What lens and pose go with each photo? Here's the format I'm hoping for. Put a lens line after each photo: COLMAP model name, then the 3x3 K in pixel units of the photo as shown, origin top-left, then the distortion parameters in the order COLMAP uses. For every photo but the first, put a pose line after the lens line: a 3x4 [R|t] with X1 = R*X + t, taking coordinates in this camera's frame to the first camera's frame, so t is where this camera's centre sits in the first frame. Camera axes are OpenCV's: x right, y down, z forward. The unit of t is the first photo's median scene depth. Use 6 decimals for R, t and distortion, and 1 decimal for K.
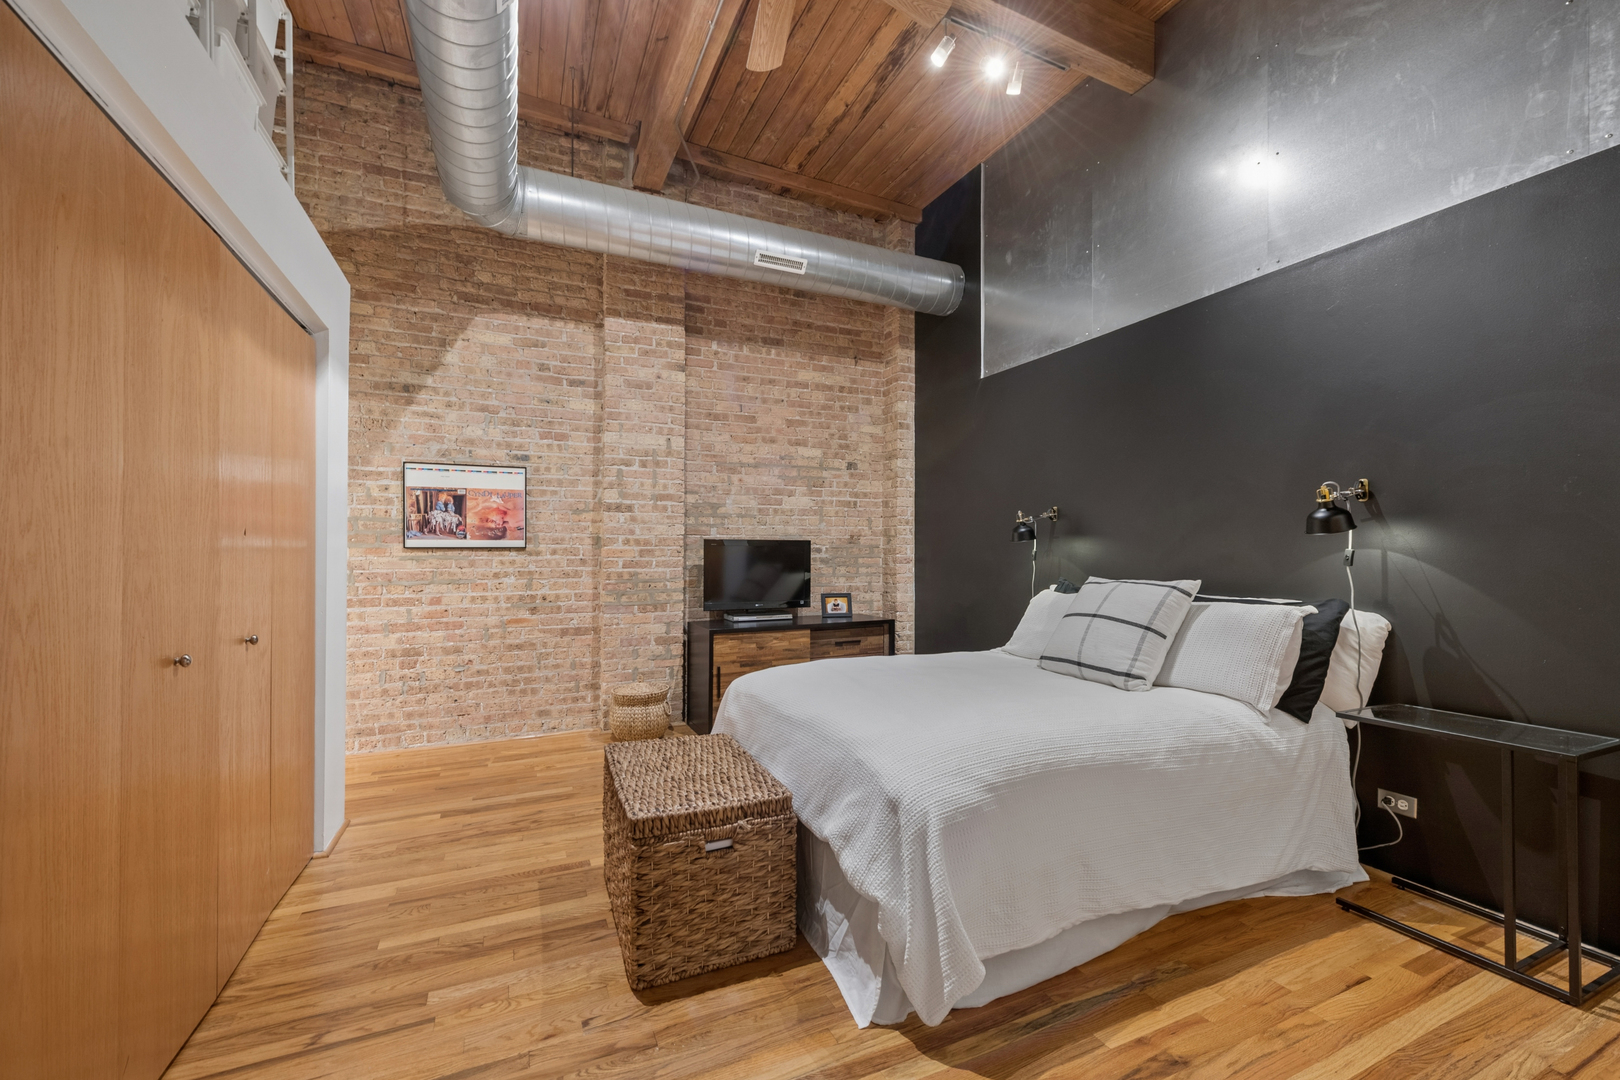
lens RADIAL K [[678.2, 0, 823.4], [0, 678.2, 543.7], [0, 0, 1]] dist [-0.004340, -0.002340]
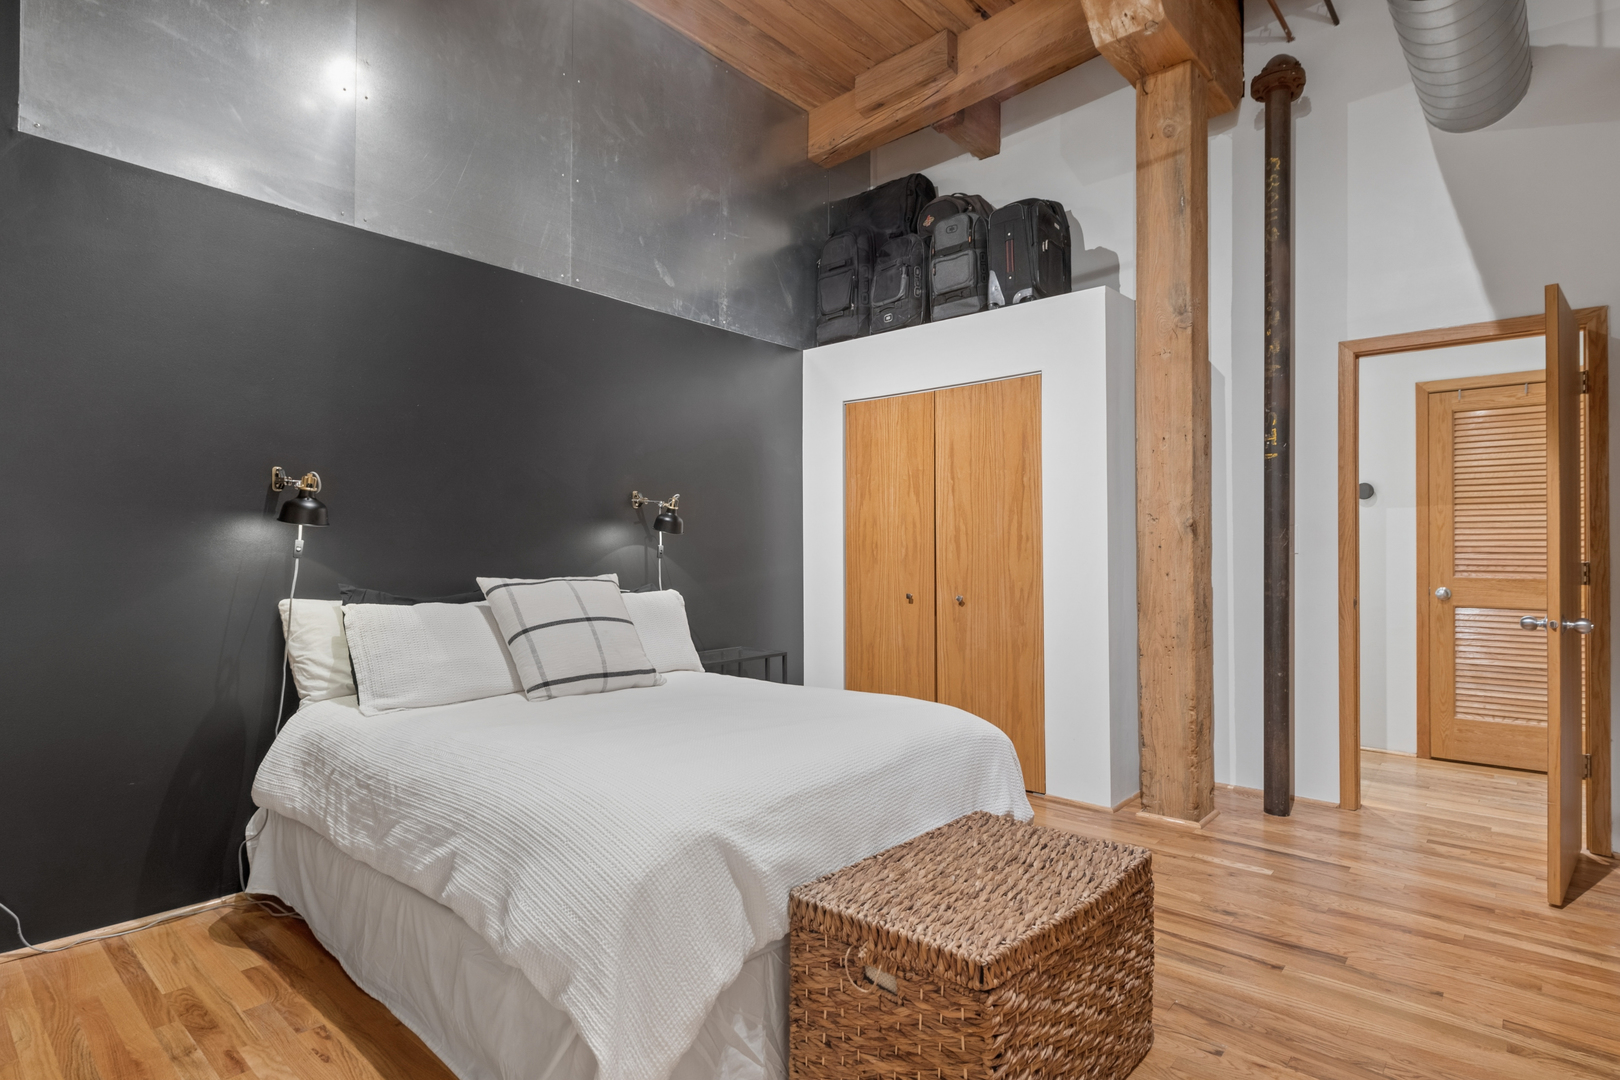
lens RADIAL K [[837.7, 0, 813.5], [0, 837.7, 543.1], [0, 0, 1]] dist [0.023236, 0.000451]
pose [[-0.392254, -0.003036, 0.919852, -0.727728], [-0.018340, 0.999822, -0.004521, 0.007595], [-0.919674, -0.018644, -0.392240, 1.191550]]
